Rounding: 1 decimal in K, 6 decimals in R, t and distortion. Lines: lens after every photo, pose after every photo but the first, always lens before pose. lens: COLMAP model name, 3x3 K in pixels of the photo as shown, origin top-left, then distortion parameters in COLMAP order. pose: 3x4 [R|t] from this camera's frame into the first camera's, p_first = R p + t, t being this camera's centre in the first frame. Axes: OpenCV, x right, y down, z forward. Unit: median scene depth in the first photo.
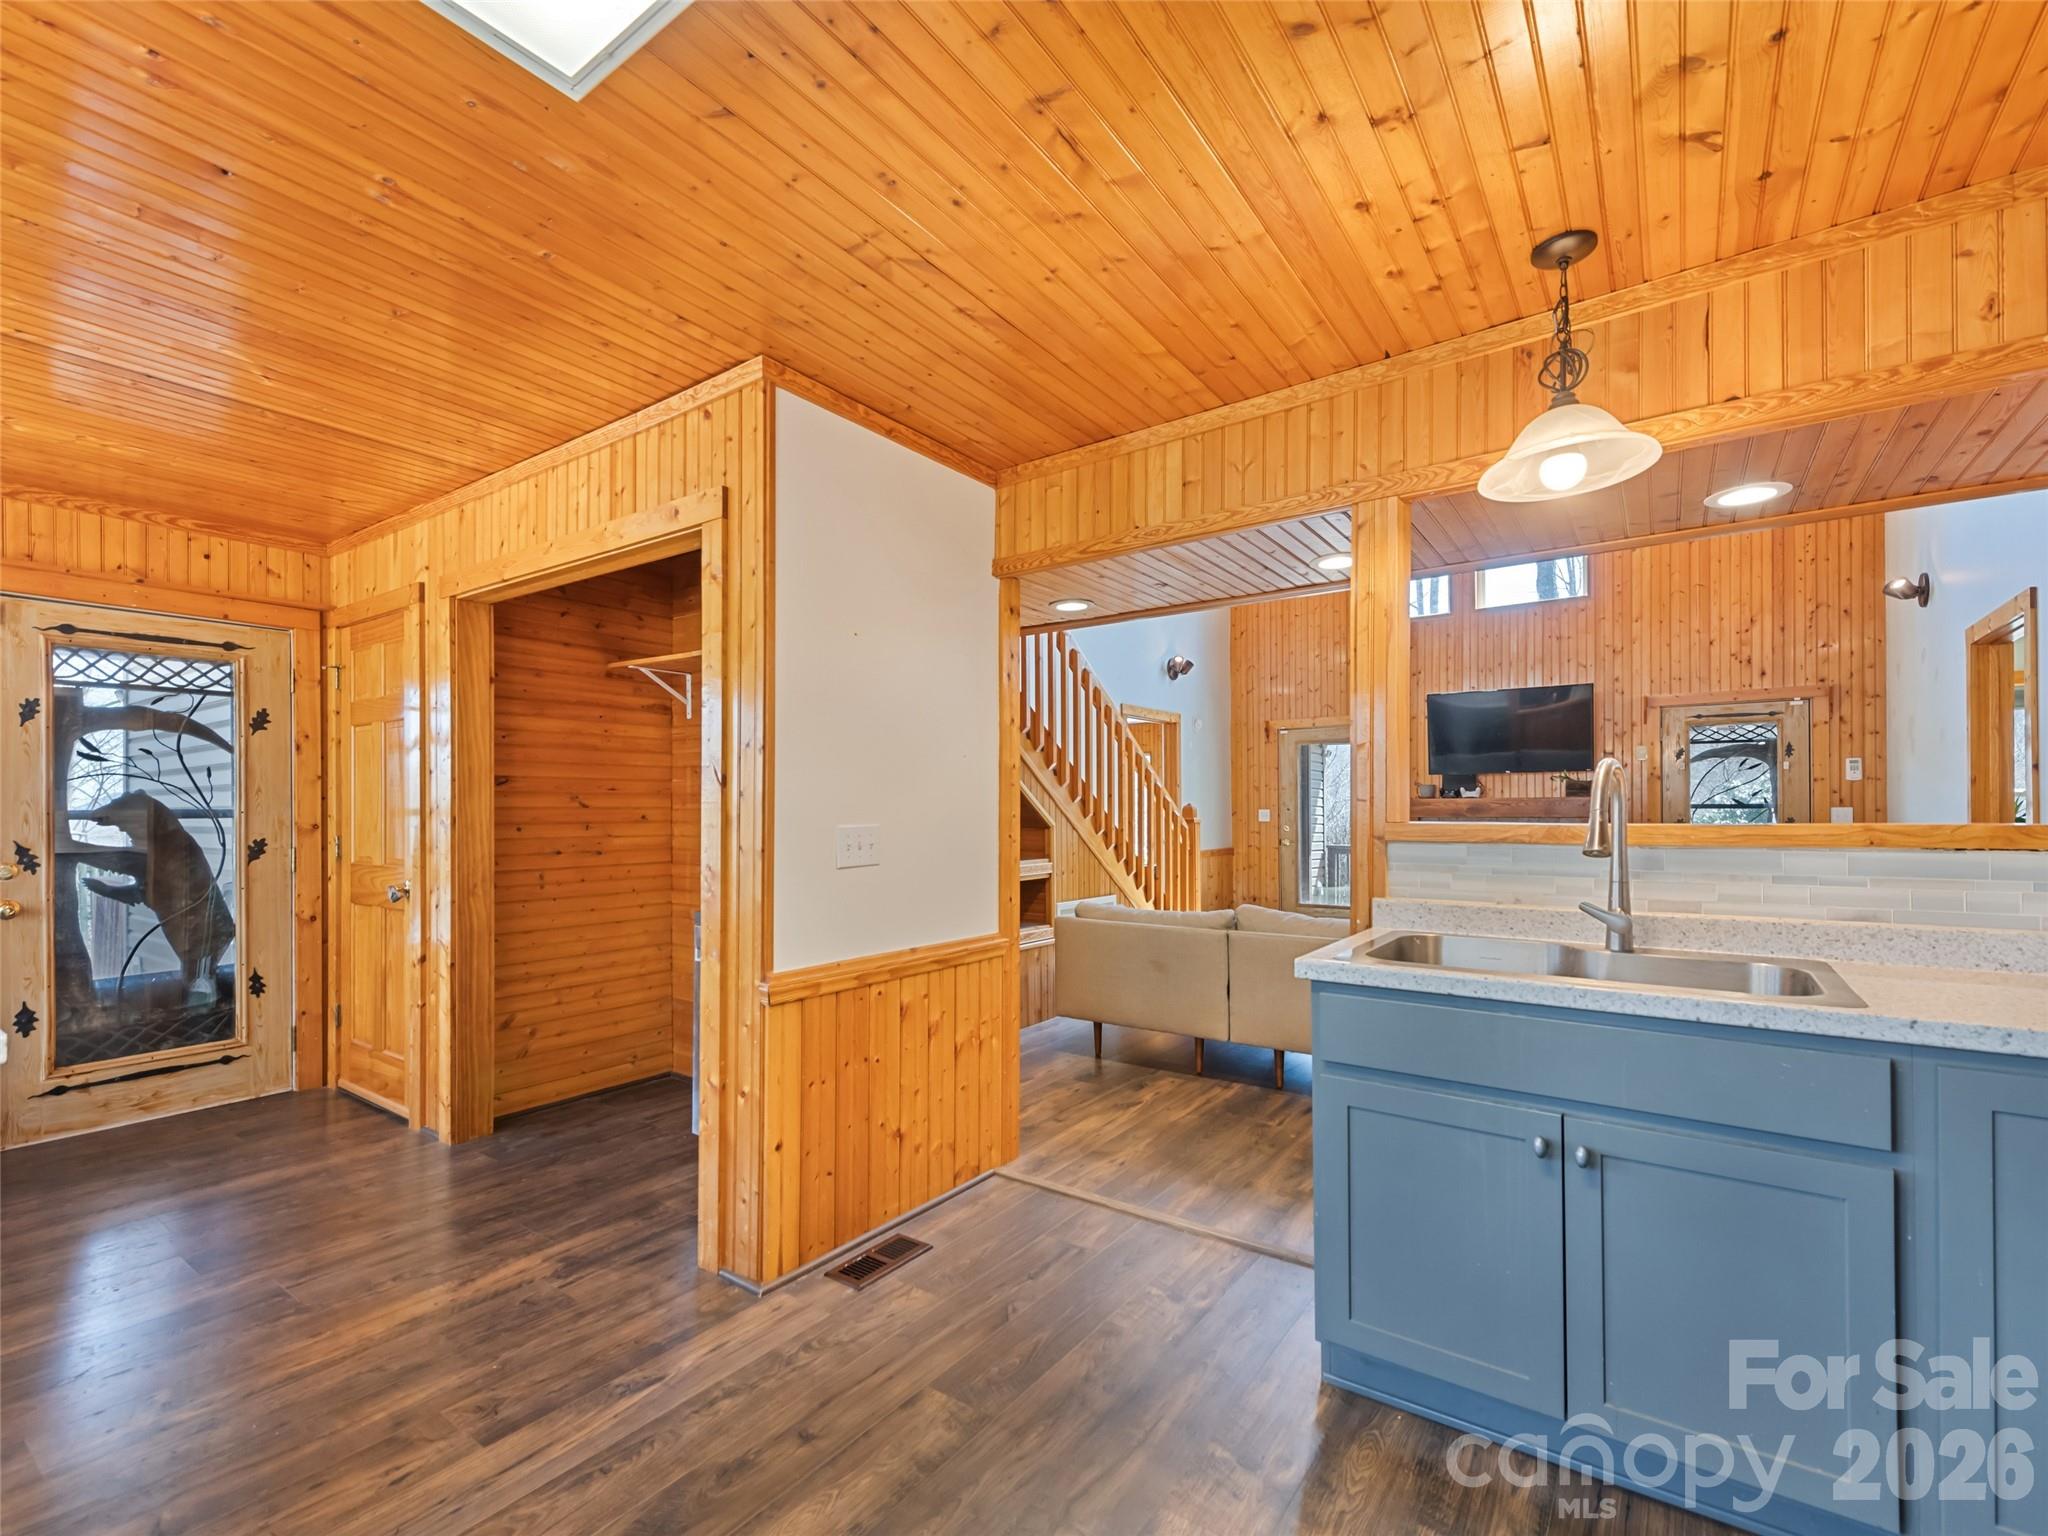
lens RADIAL K [[910.7, 0, 1024.3], [0, 910.7, 806.7], [0, 0, 1]] dist [0.003433, -0.000187]
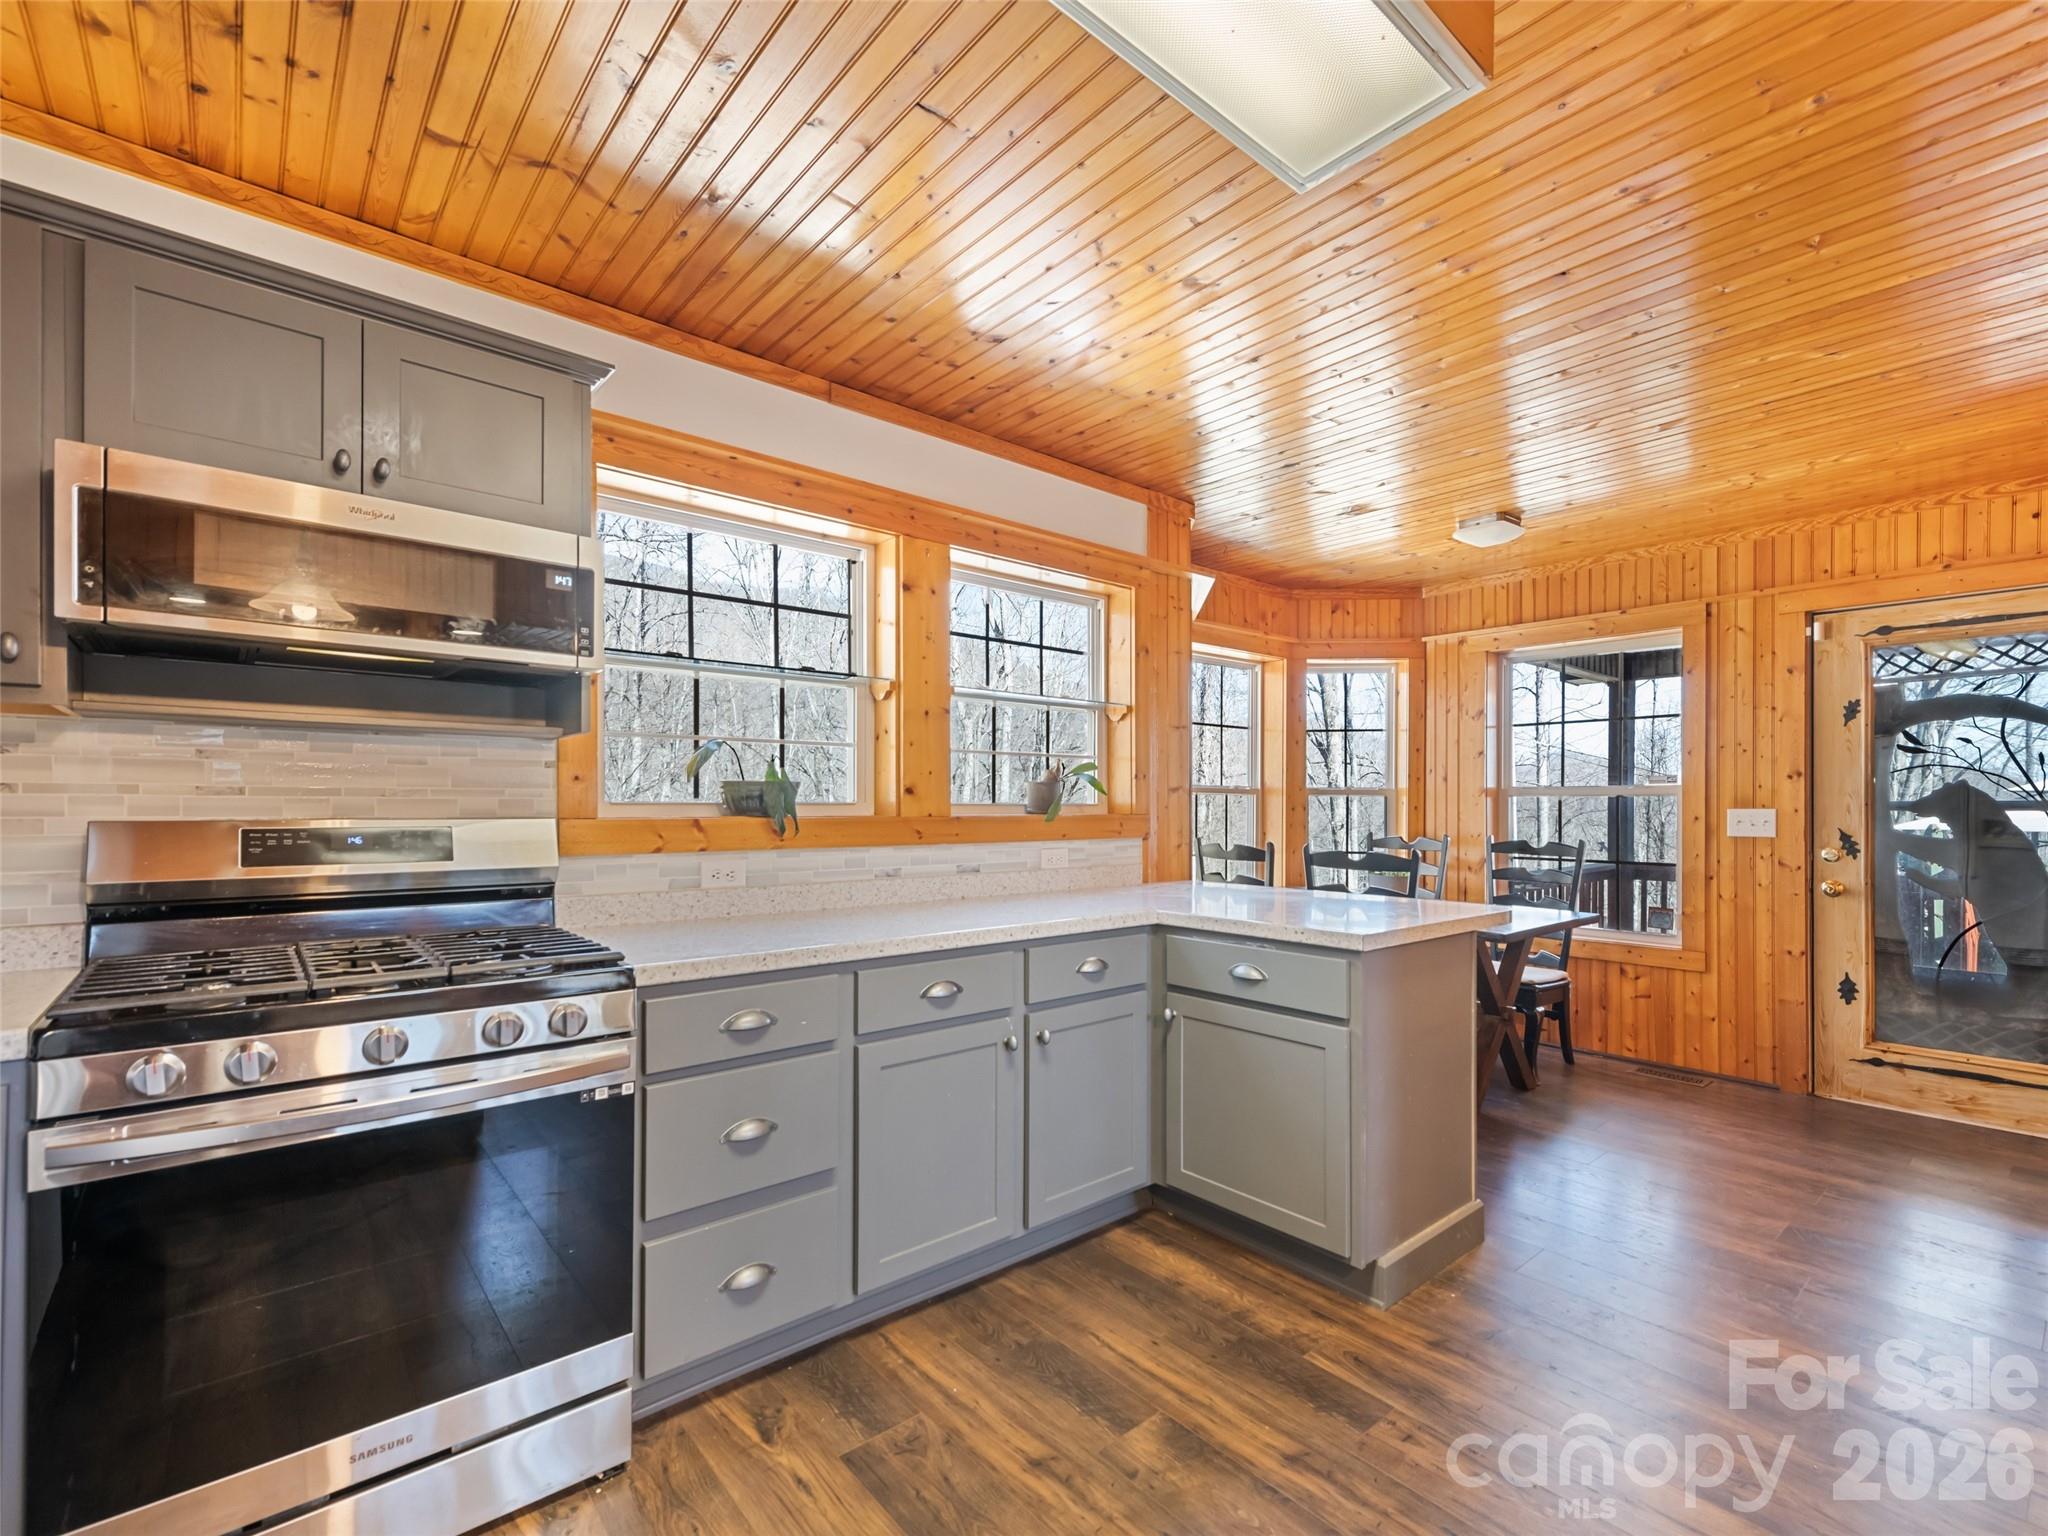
lens RADIAL K [[918.9, 0, 1003.6], [0, 918.9, 807.8], [0, 0, 1]] dist [0.005034, -0.000273]
pose [[-0.252067, 0.006335, -0.967689, 0.126276], [0.002098, 0.999980, 0.006000, 0.001528], [0.967708, -0.000518, -0.252075, 0.141277]]
